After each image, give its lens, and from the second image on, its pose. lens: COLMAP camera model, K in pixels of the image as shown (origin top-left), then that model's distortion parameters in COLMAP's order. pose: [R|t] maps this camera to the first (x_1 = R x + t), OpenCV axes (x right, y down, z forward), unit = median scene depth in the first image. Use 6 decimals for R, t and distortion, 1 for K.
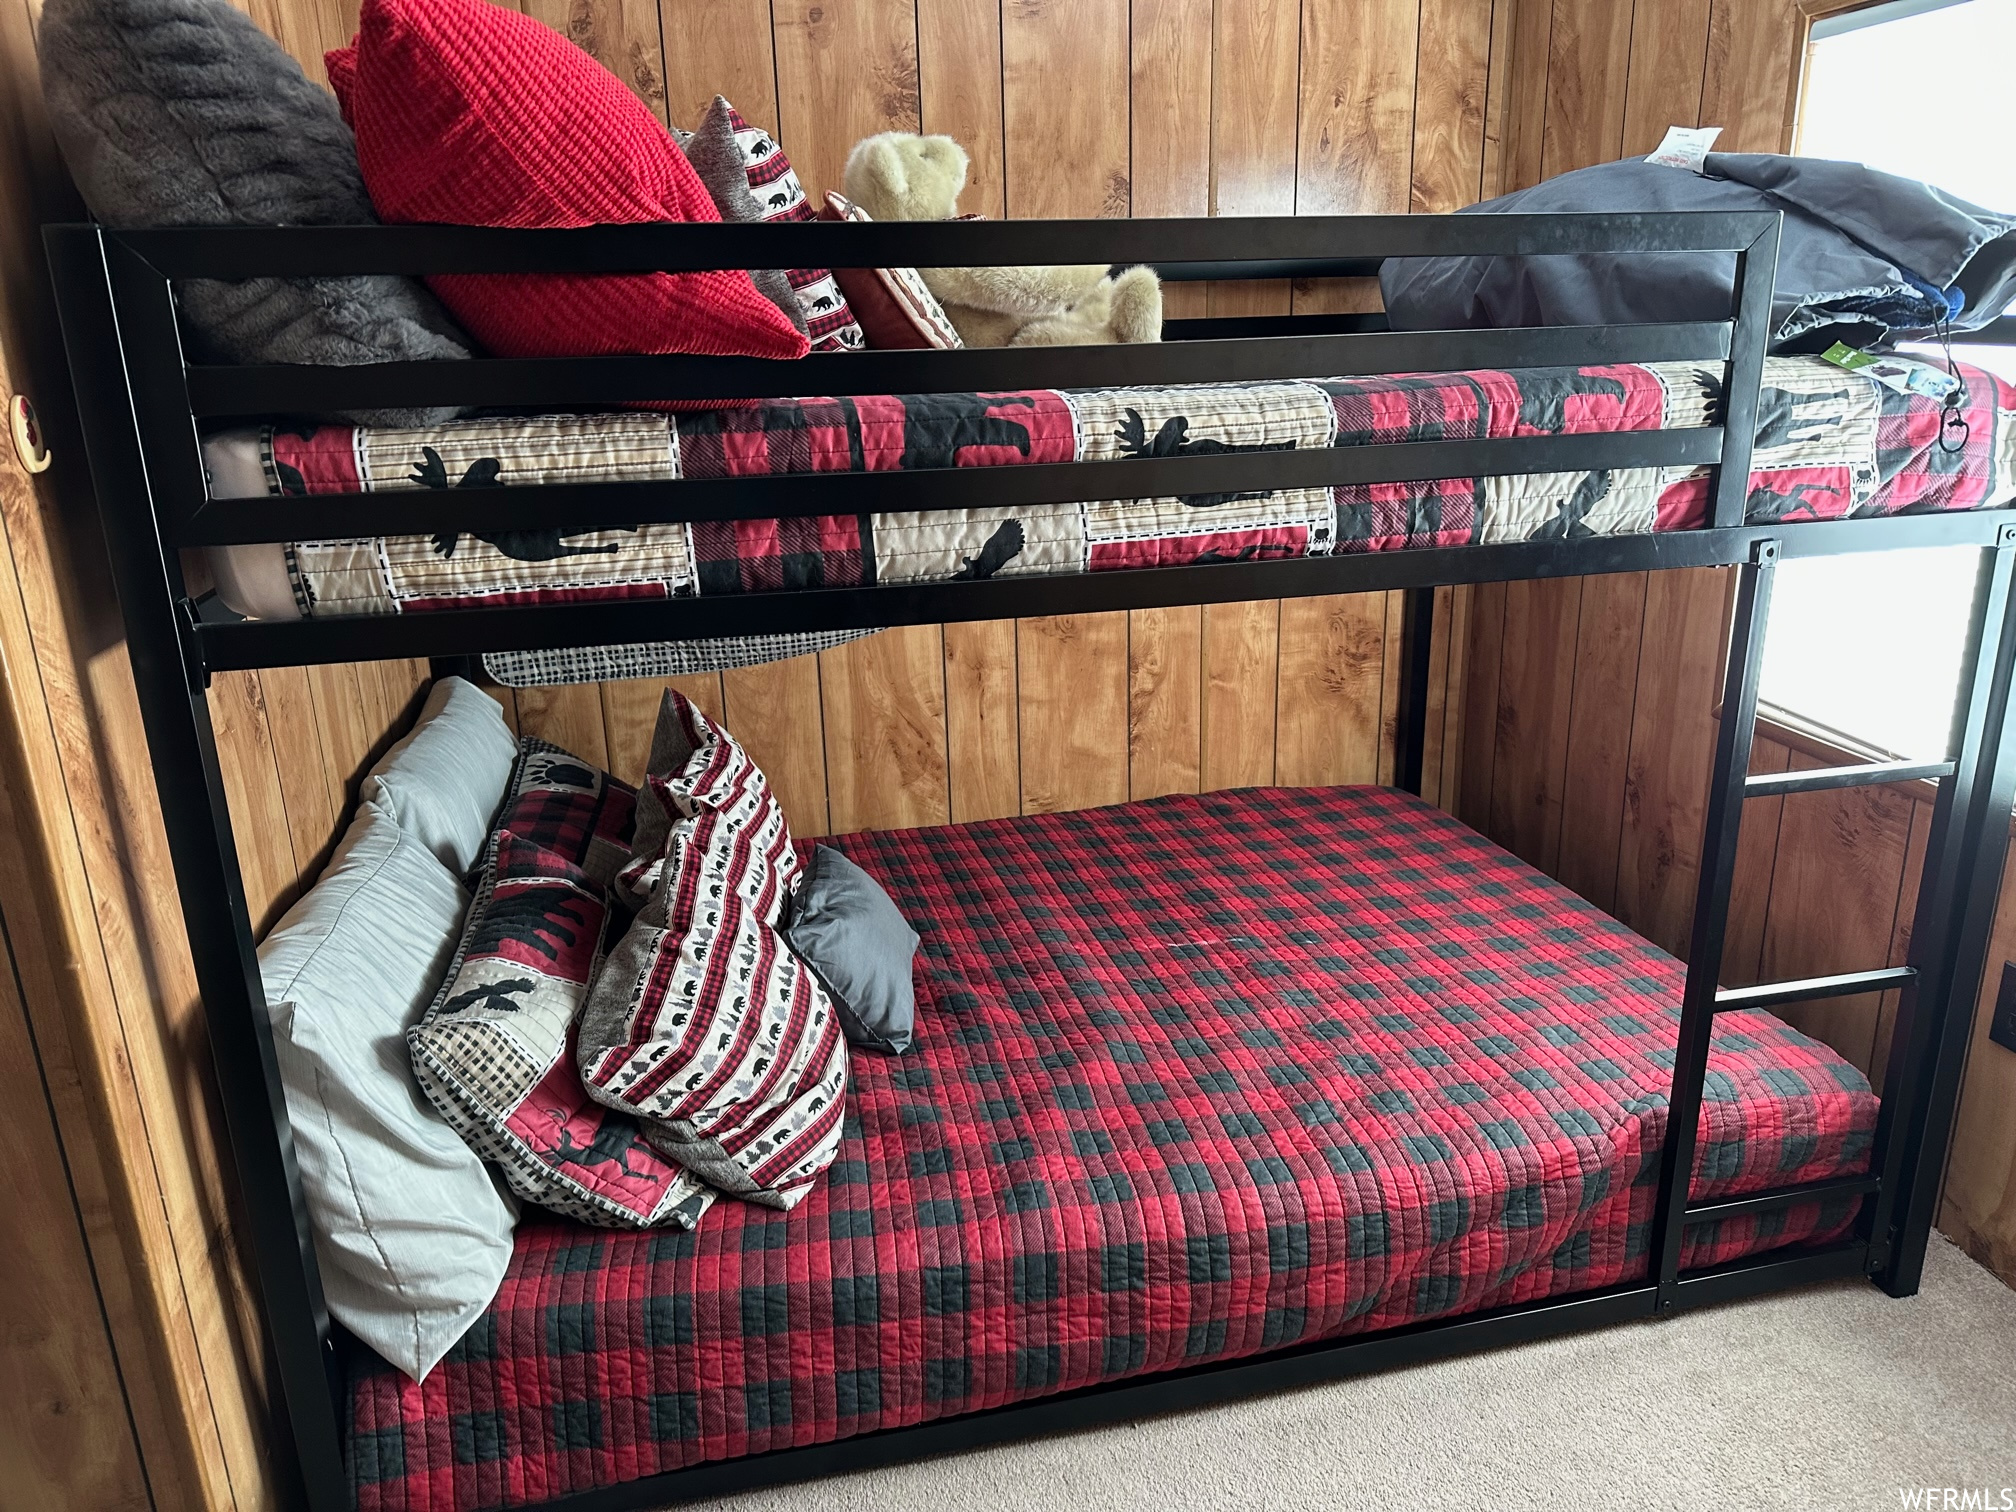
lens RADIAL K [[1442.2, 0, 1050.3], [0, 1442.2, 757.4], [0, 0, 1]] dist [0.084231, -0.106088]
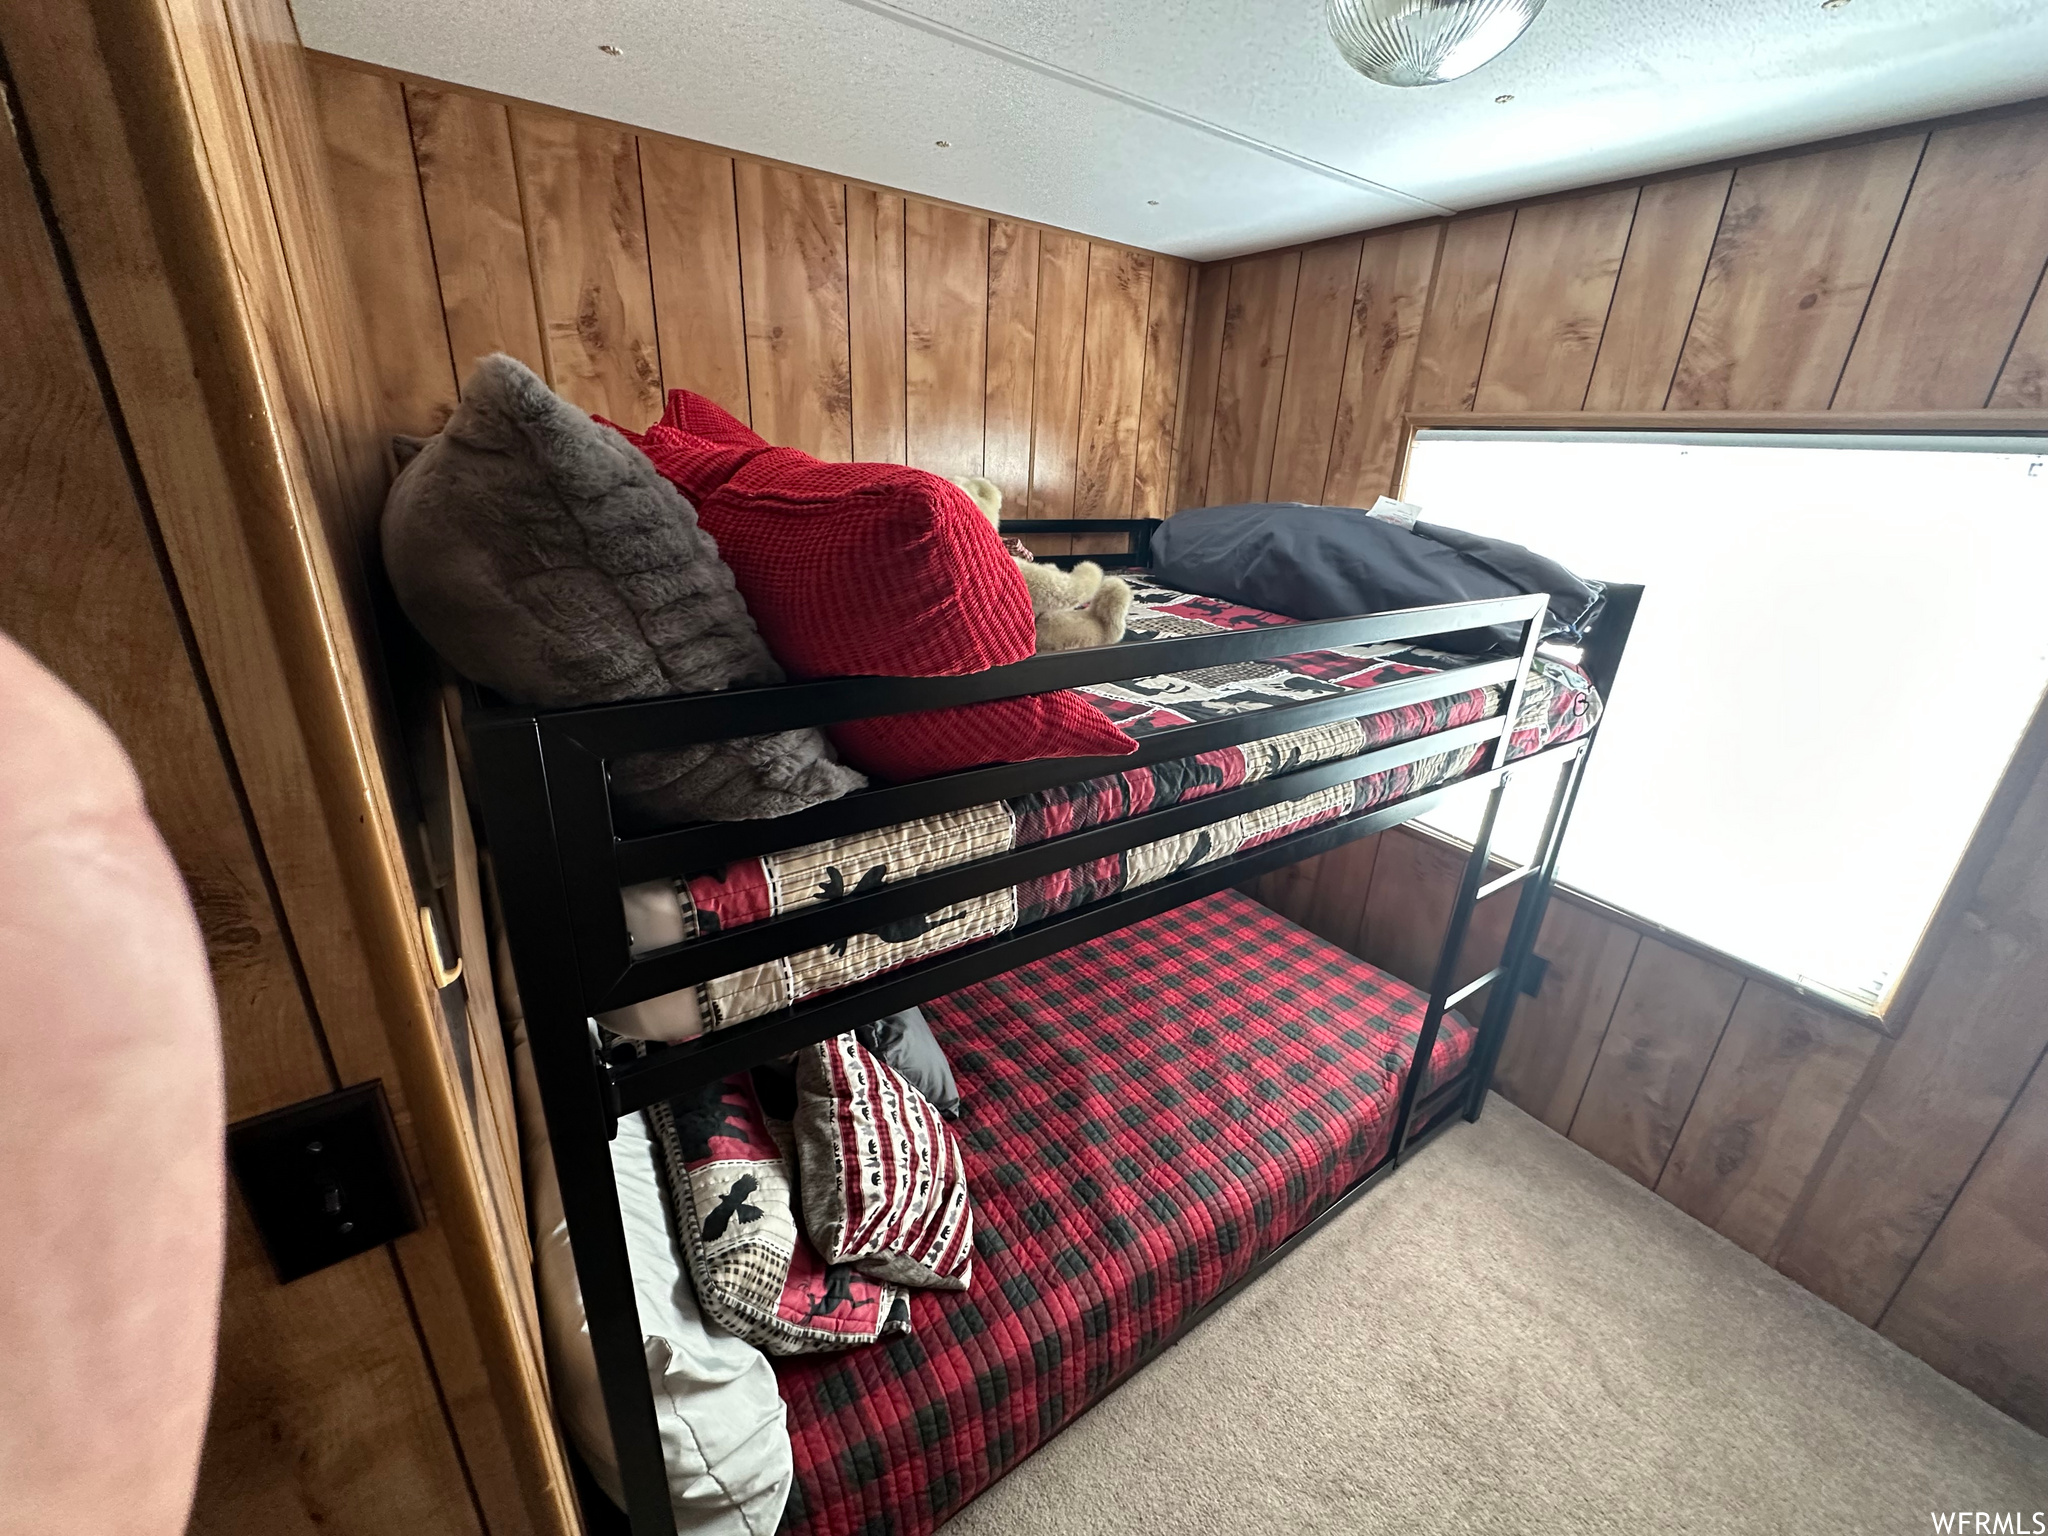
lens RADIAL K [[818.7, 0, 1021.0], [0, 818.7, 768.6], [0, 0, 1]] dist [-0.000920, 0.000337]
pose [[0.921278, -0.077455, 0.381113, -0.406963], [0.045741, 0.994745, 0.091595, -0.259958], [-0.386205, -0.066952, 0.919980, 0.312315]]
